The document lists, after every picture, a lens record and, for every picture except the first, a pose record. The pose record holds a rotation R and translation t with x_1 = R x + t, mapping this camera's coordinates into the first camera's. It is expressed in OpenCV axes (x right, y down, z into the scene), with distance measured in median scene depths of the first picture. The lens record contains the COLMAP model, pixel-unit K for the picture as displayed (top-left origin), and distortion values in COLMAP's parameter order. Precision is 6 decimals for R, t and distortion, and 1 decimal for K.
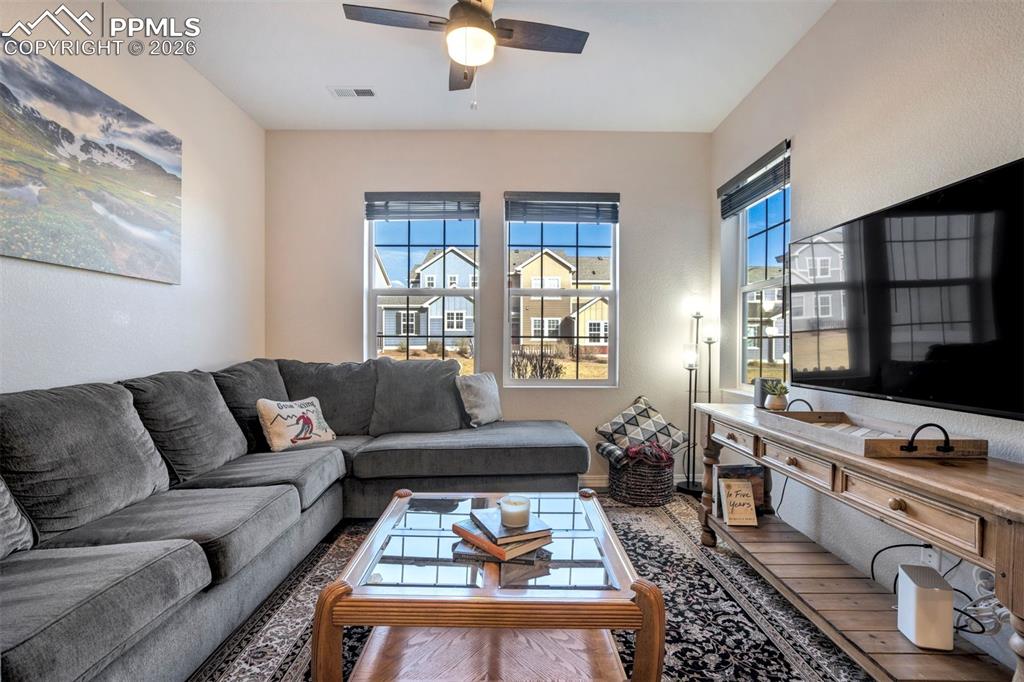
lens RADIAL K [[472.0, 0, 517.4], [0, 472.0, 348.1], [0, 0, 1]] dist [-0.043149, 0.021976]
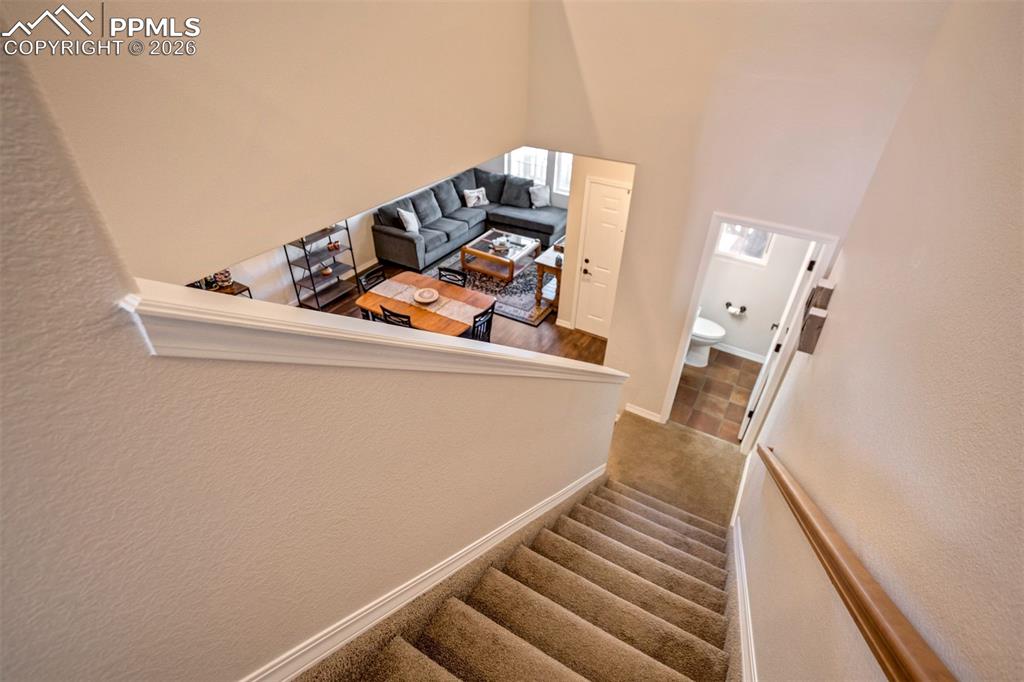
lens RADIAL K [[488.9, 0, 522.9], [0, 488.9, 335.4], [0, 0, 1]] dist [-0.049108, 0.025708]
pose [[0.862905, 0.307497, -0.401049, 1.502649], [-0.034992, 0.828032, 0.559589, -0.989835], [0.504153, -0.468838, 0.725273, -1.766436]]
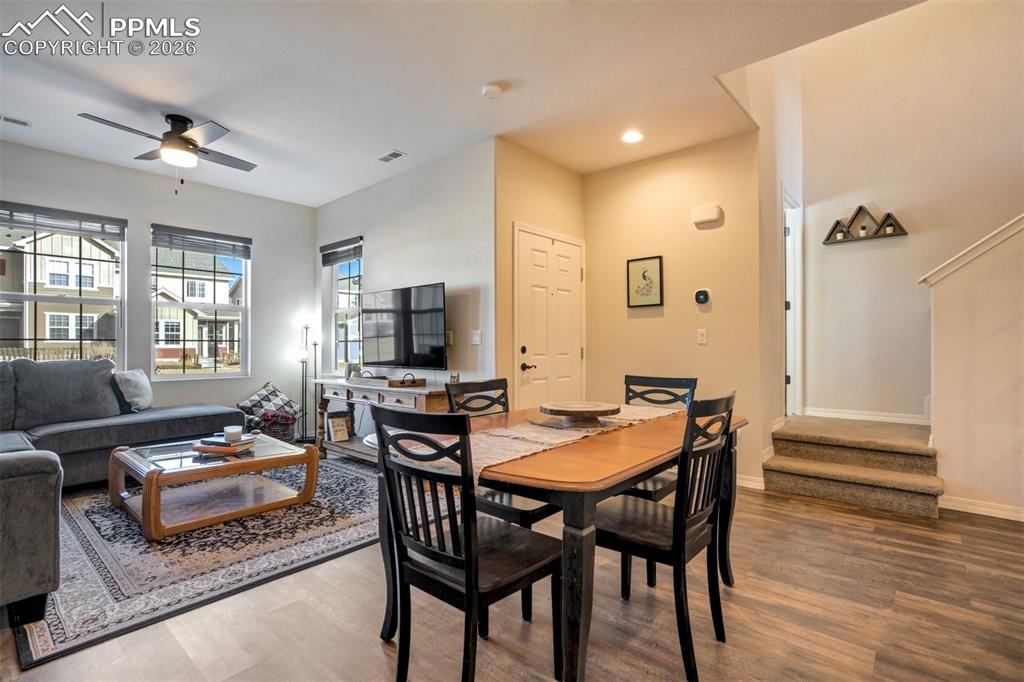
lens RADIAL K [[485.1, 0, 521.2], [0, 485.1, 344.4], [0, 0, 1]] dist [-0.044403, 0.023225]
pose [[0.663479, -0.002722, 0.748190, -0.441223], [0.011883, 0.999906, -0.006900, 0.009237], [-0.748101, 0.013469, 0.663448, -0.760009]]
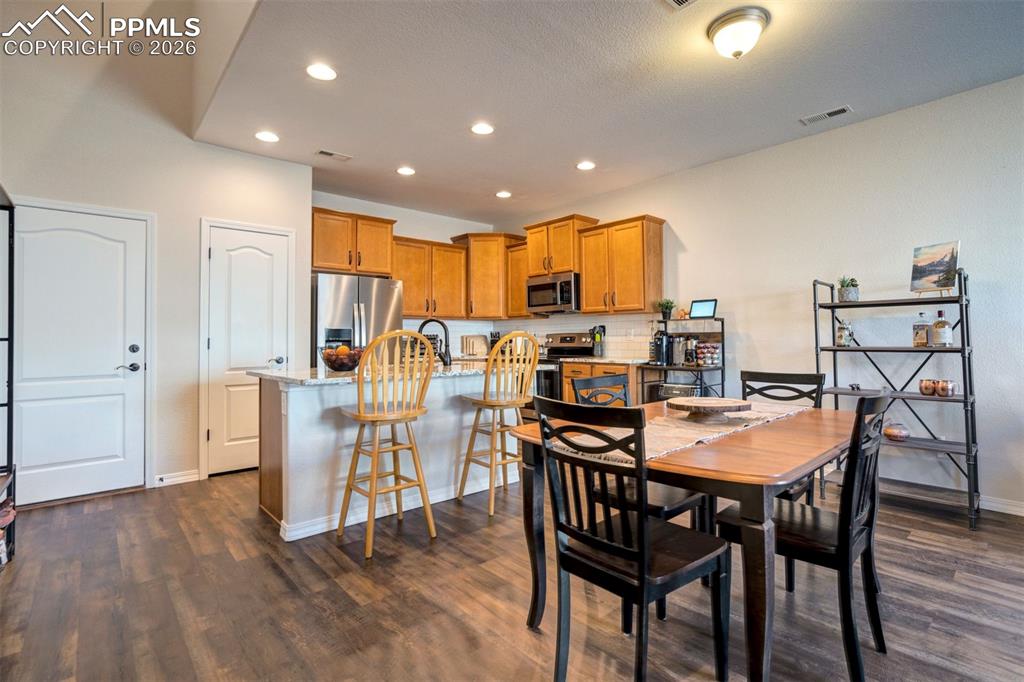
lens RADIAL K [[481.0, 0, 520.2], [0, 481.0, 328.2], [0, 0, 1]] dist [-0.046694, 0.025643]
pose [[-0.752738, -0.012346, -0.658205, 0.909184], [-0.002107, 0.999864, -0.016346, 0.000102], [0.658317, -0.010917, -0.752662, 0.048361]]
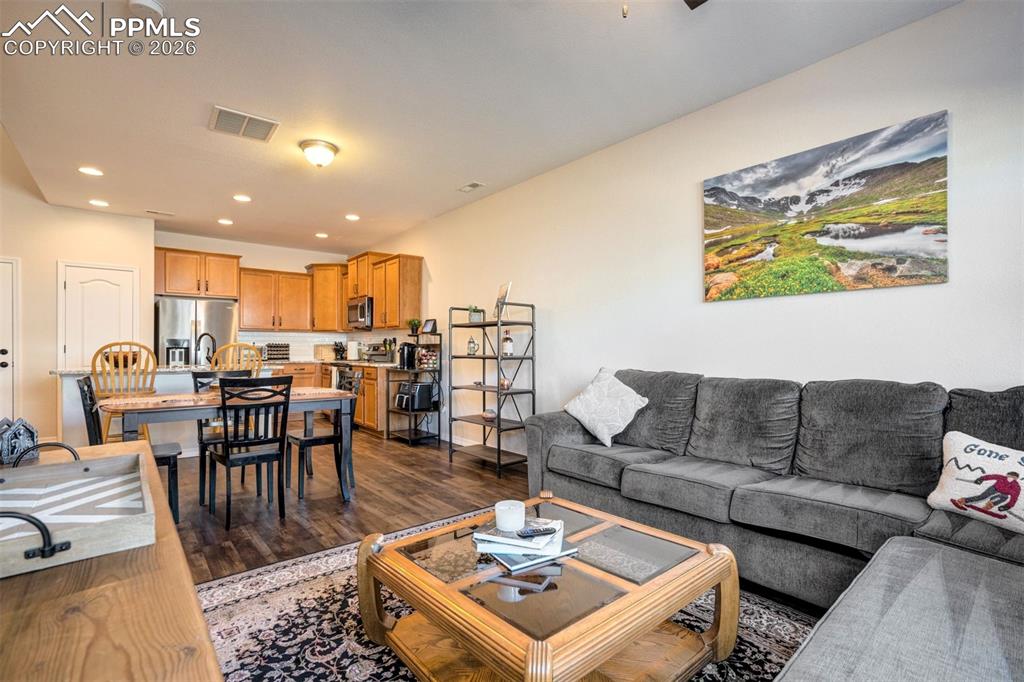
lens RADIAL K [[472.0, 0, 517.4], [0, 472.0, 348.1], [0, 0, 1]] dist [-0.043149, 0.021976]
pose [[-0.774317, -0.004573, -0.632781, 0.406164], [-0.011078, 0.999919, 0.006329, -0.012707], [0.632700, 0.011911, -0.774305, 1.160778]]
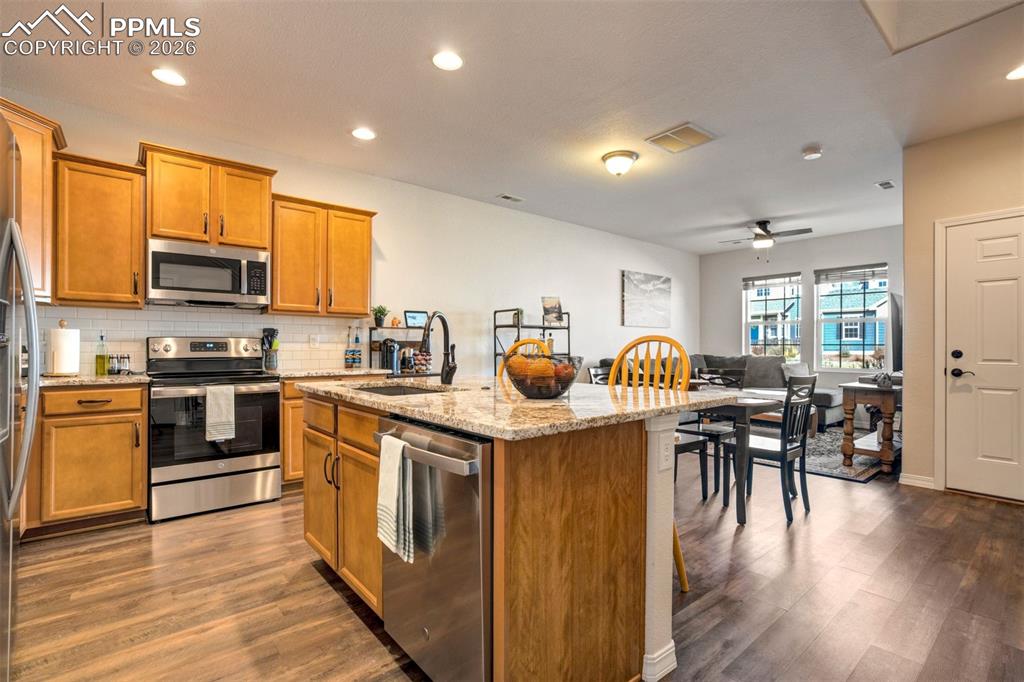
lens RADIAL K [[473.7, 0, 518.3], [0, 473.7, 347.2], [0, 0, 1]] dist [-0.046155, 0.024307]
pose [[0.631501, 0.000526, -0.775375, 0.958228], [-0.010436, 0.999915, -0.007821, 0.019123], [0.775305, 0.013031, 0.631453, -1.600219]]
